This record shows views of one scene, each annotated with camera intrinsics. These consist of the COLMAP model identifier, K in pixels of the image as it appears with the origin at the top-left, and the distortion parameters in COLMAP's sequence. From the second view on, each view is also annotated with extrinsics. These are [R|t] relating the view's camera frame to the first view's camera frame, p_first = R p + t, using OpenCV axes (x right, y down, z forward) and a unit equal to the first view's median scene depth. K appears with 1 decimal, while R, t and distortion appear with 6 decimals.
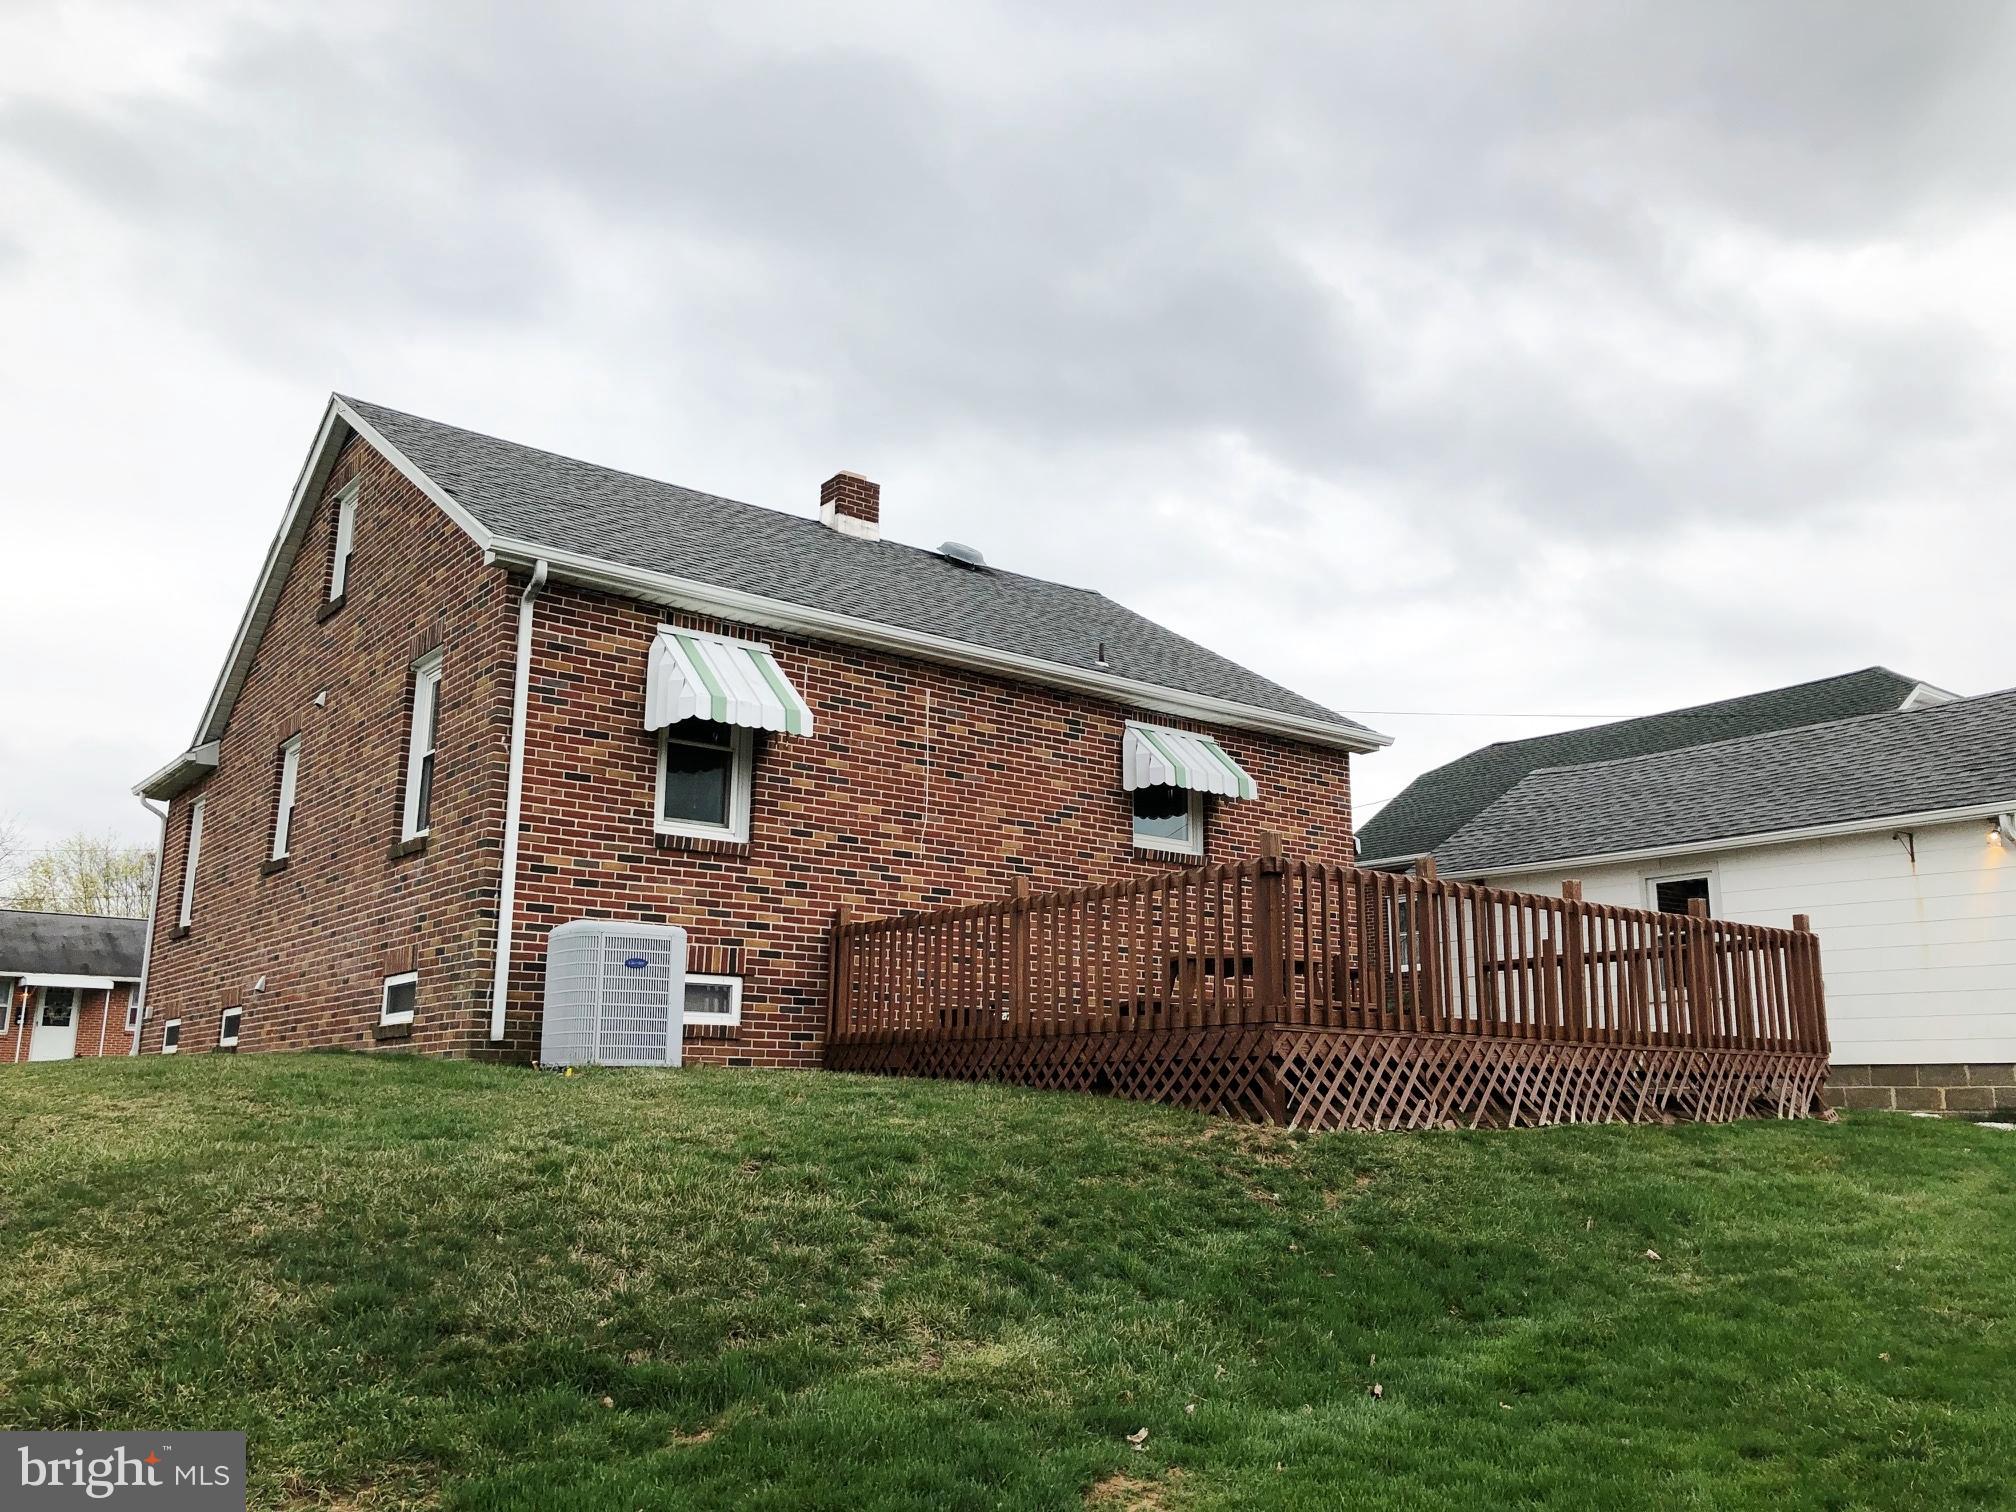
lens RADIAL K [[1645.6, 0, 1007.3], [0, 1645.6, 749.4], [0, 0, 1]] dist [0.054874, -0.069128]
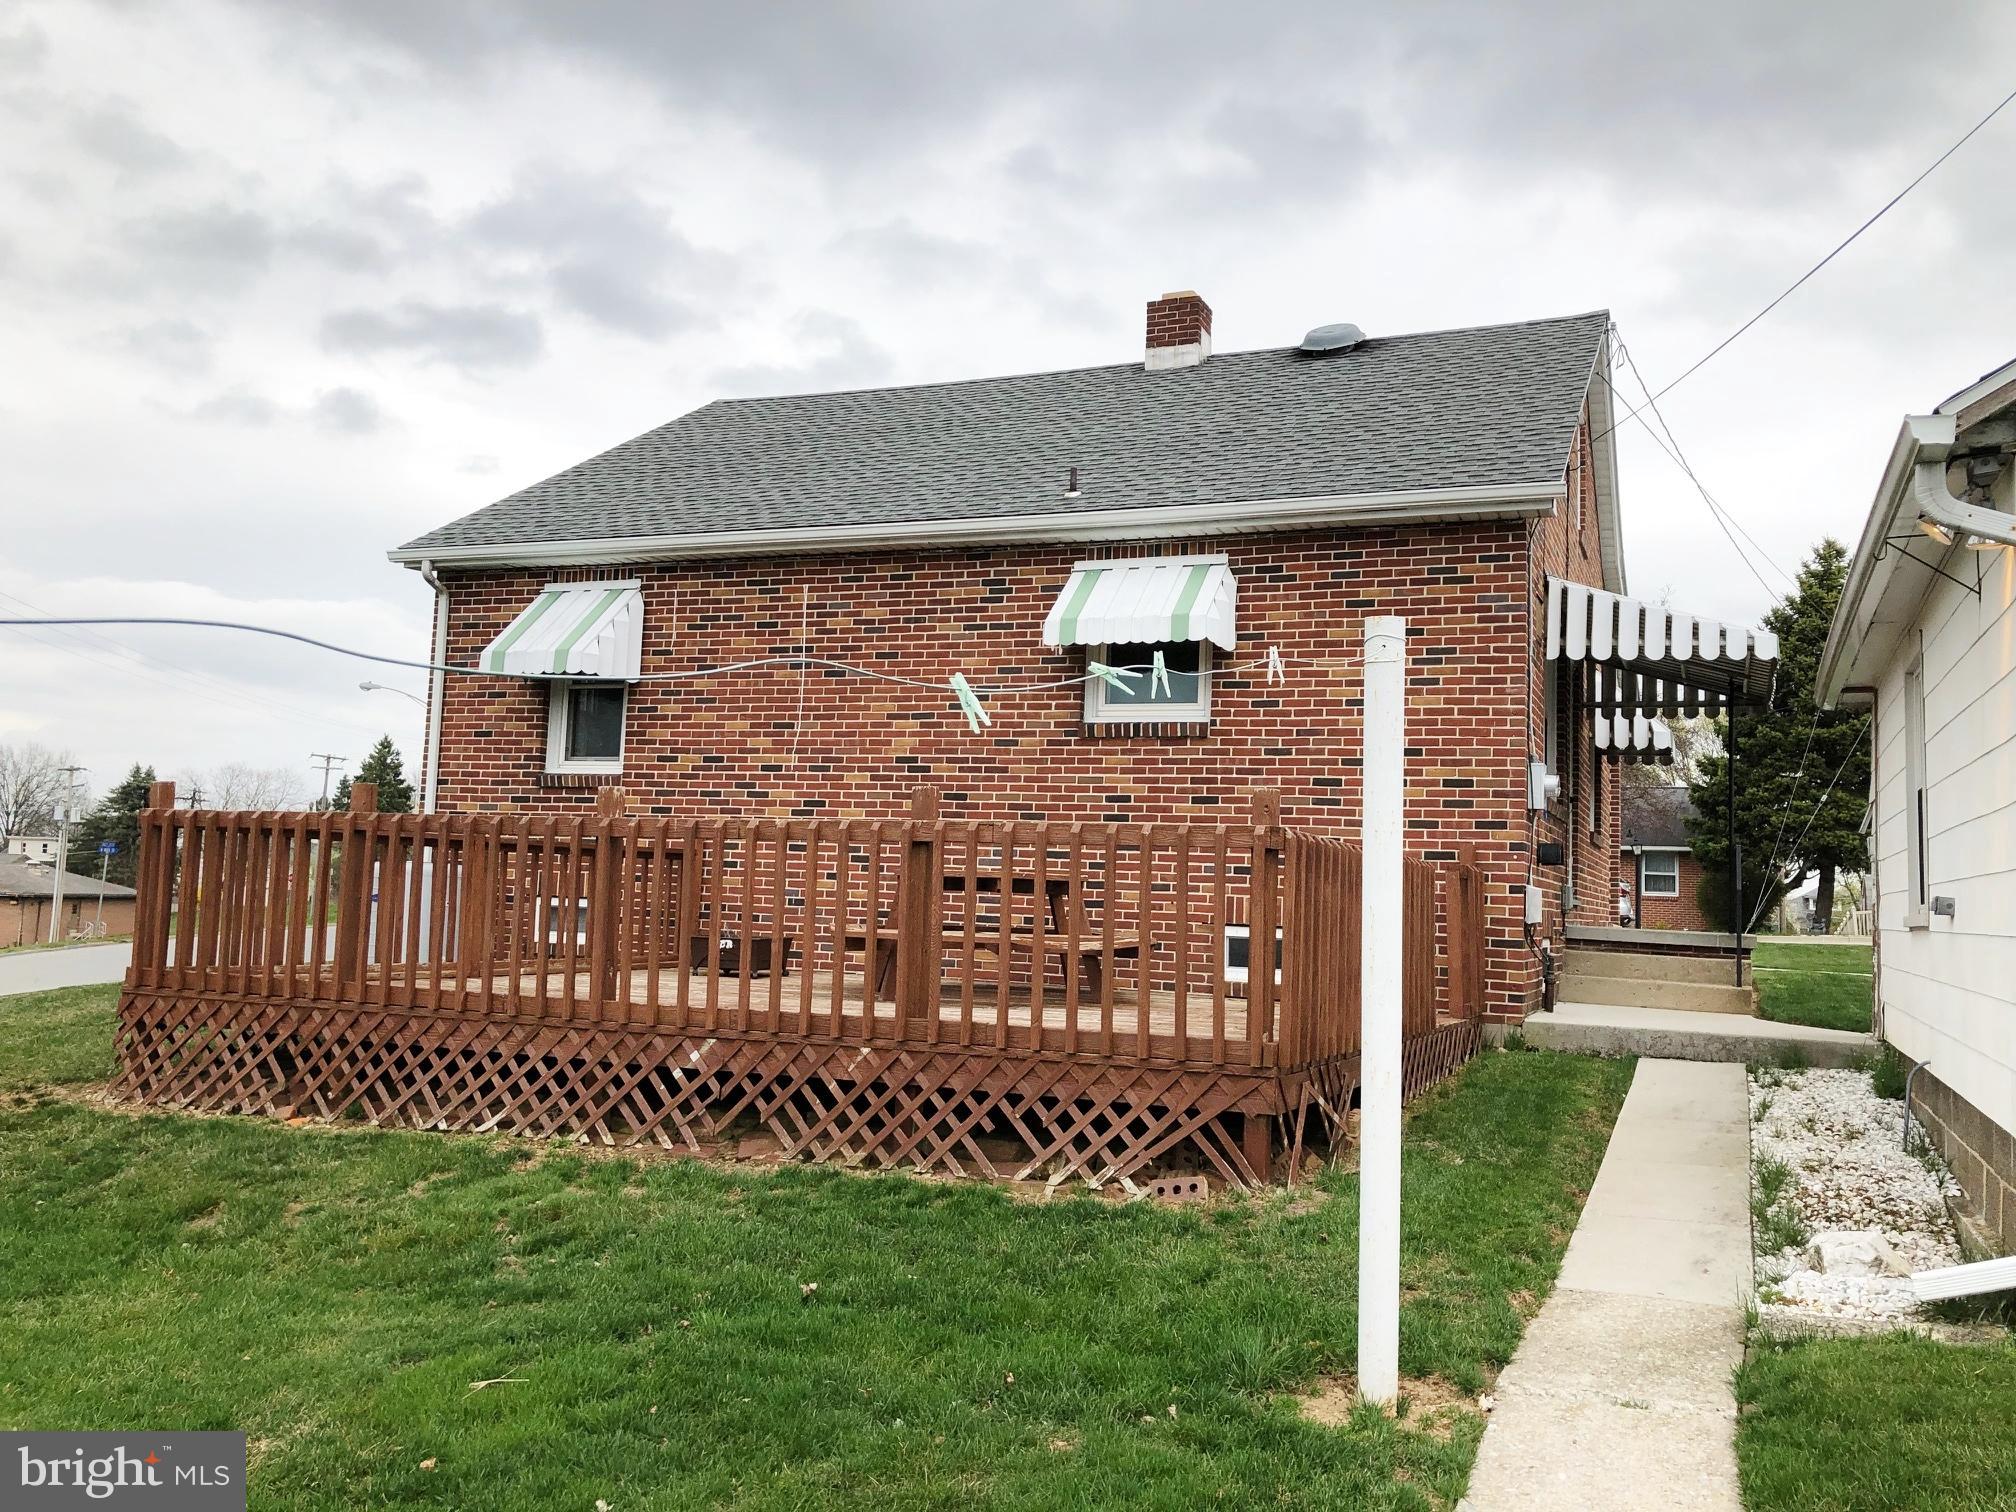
lens RADIAL K [[1645.6, 0, 1002.7], [0, 1645.6, 772.6], [0, 0, 1]] dist [0.054874, -0.069128]
pose [[0.484057, -0.061016, -0.872907, 0.831275], [0.151455, 0.988352, 0.014902, 0.072561], [0.861830, -0.139420, 0.487659, 0.653606]]
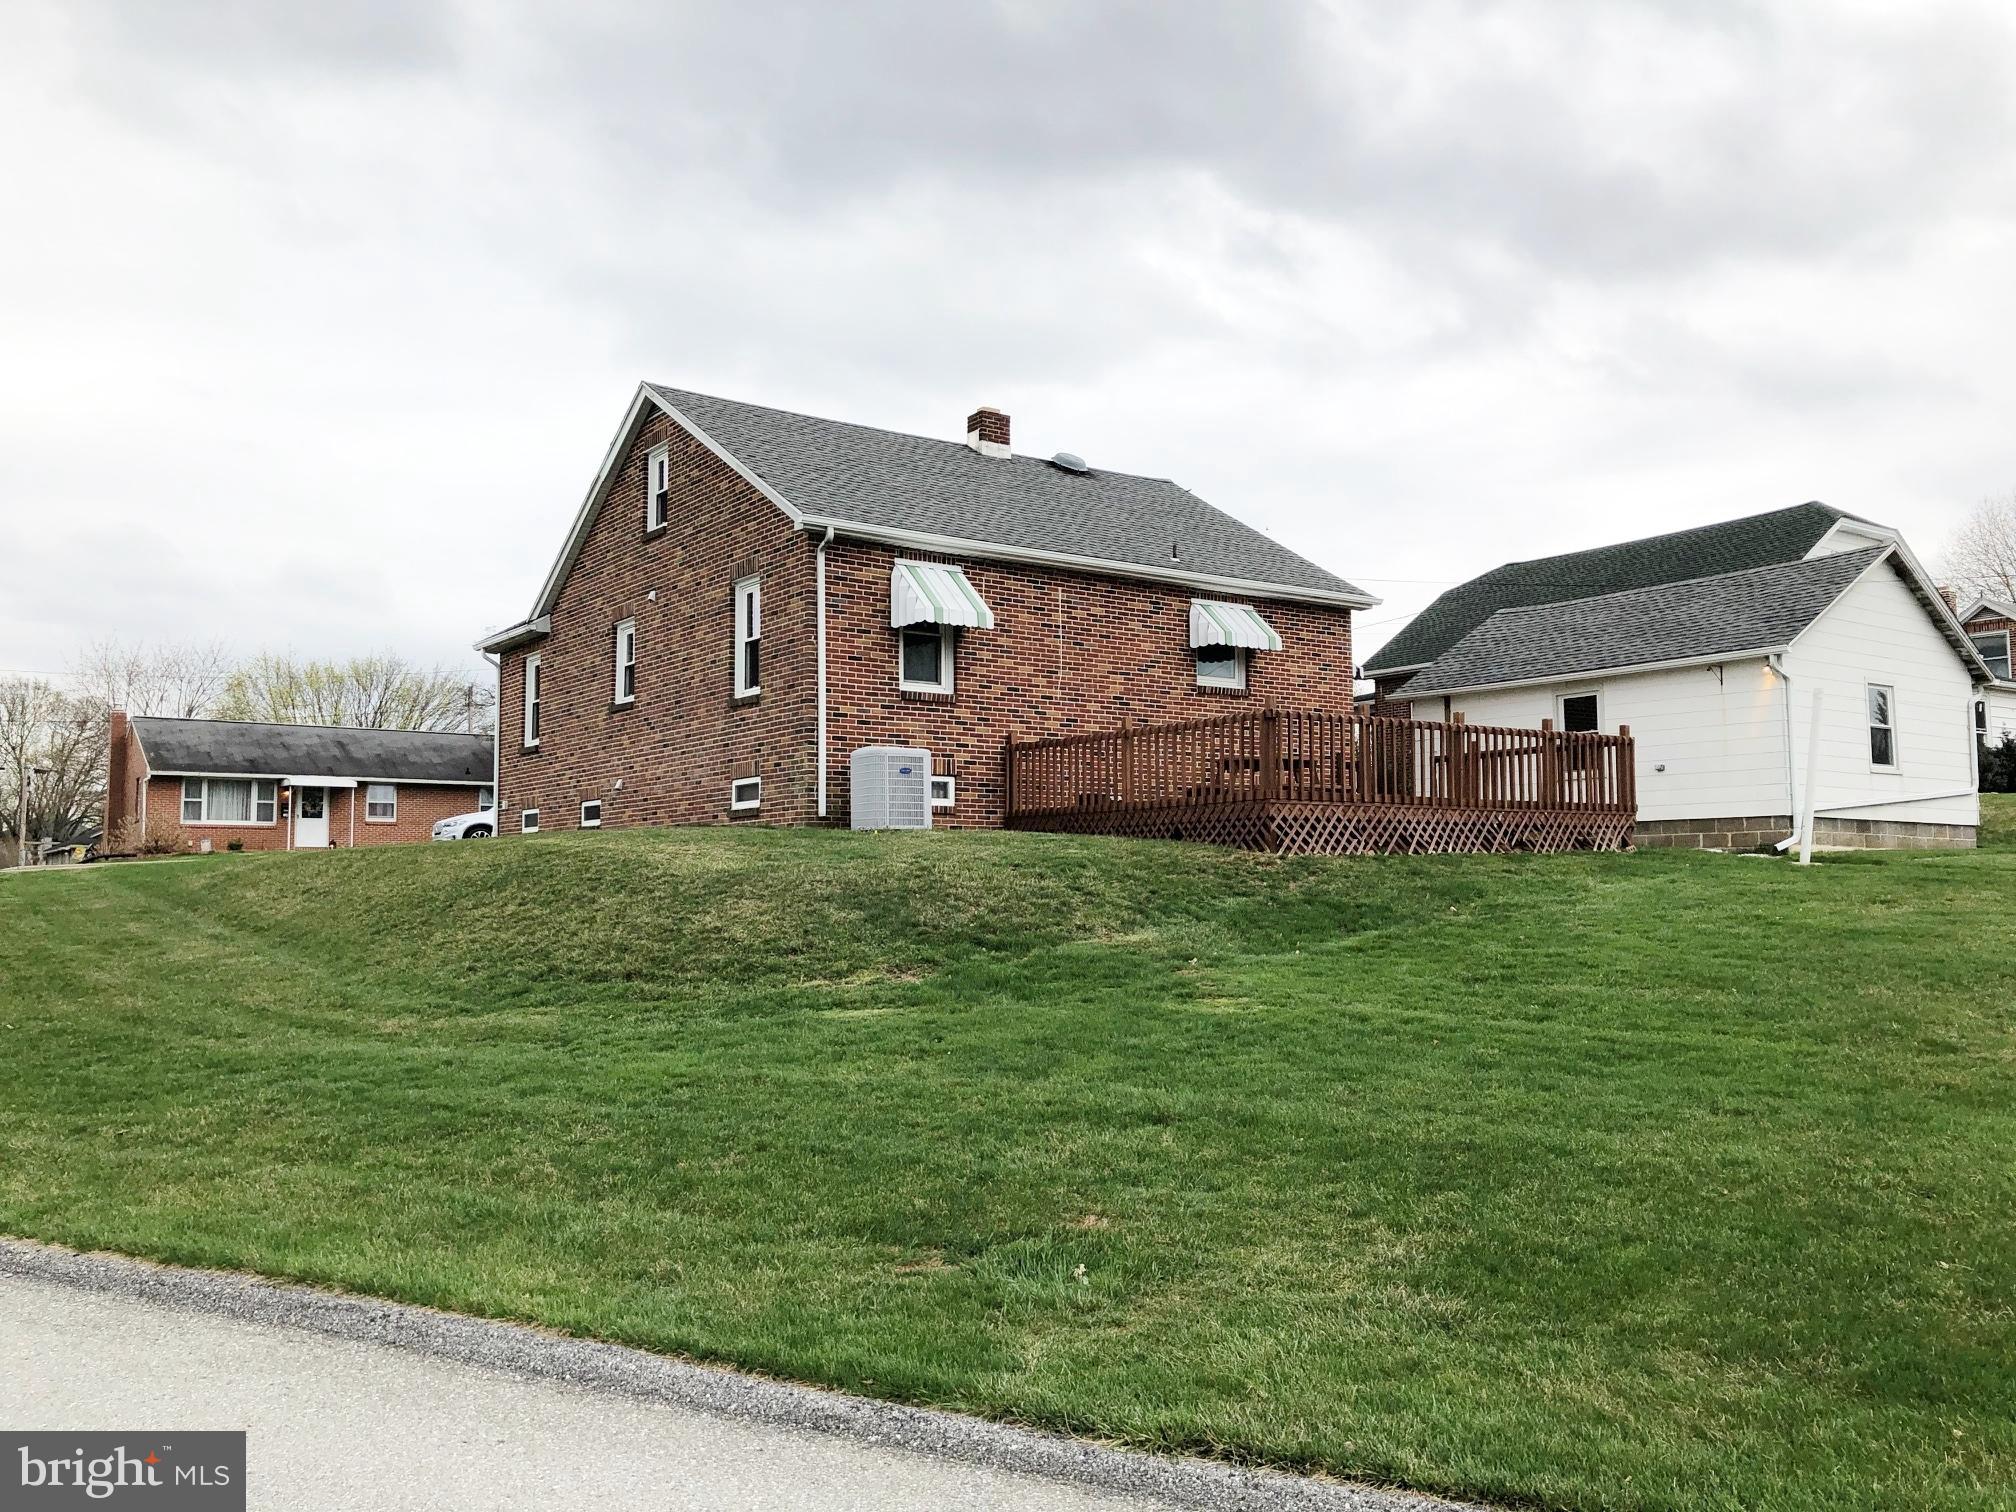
lens RADIAL K [[1645.6, 0, 995.6], [0, 1645.6, 802.5], [0, 0, 1]] dist [0.054874, -0.069128]
pose [[0.998549, -0.016063, -0.051389, -0.034084], [0.024125, 0.986768, 0.160334, -0.089213], [0.048134, -0.161341, 0.985724, -0.556825]]
